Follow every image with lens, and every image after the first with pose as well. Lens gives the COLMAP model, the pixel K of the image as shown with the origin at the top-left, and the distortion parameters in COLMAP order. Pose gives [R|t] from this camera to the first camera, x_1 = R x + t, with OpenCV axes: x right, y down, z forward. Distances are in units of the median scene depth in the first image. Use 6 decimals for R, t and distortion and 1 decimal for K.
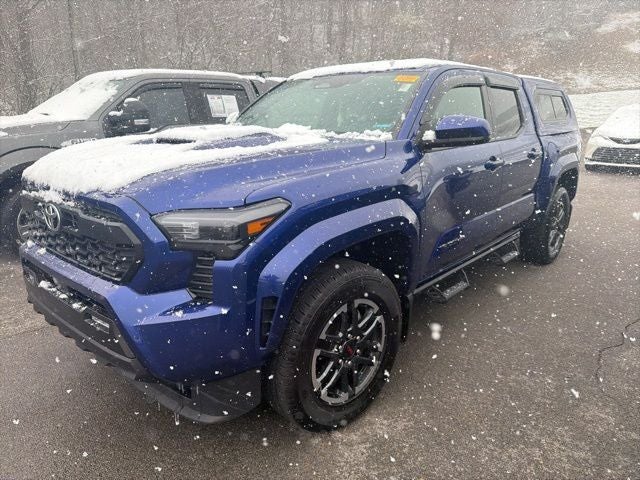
lens RADIAL K [[499.7, 0, 312.0], [0, 499.7, 243.1], [0, 0, 1]] dist [-0.005562, -0.003908]
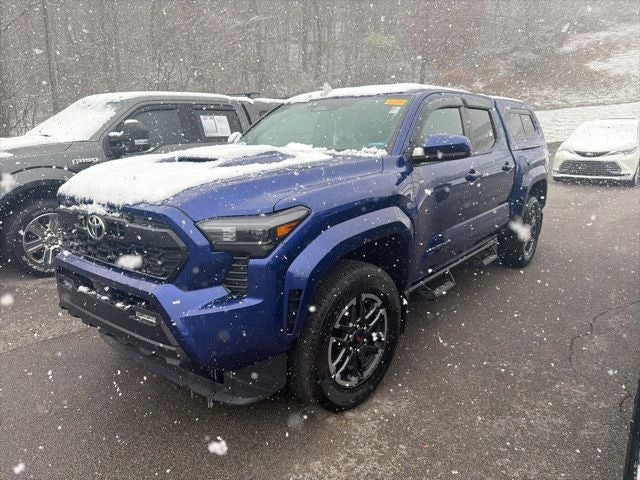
lens RADIAL K [[508.8, 0, 315.0], [0, 508.8, 243.0], [0, 0, 1]] dist [0.002907, -0.012439]
pose [[0.998058, -0.022540, 0.058077, -0.082436], [0.024659, 0.999046, -0.036028, 0.032624], [-0.057210, 0.037390, 0.997662, -0.156484]]
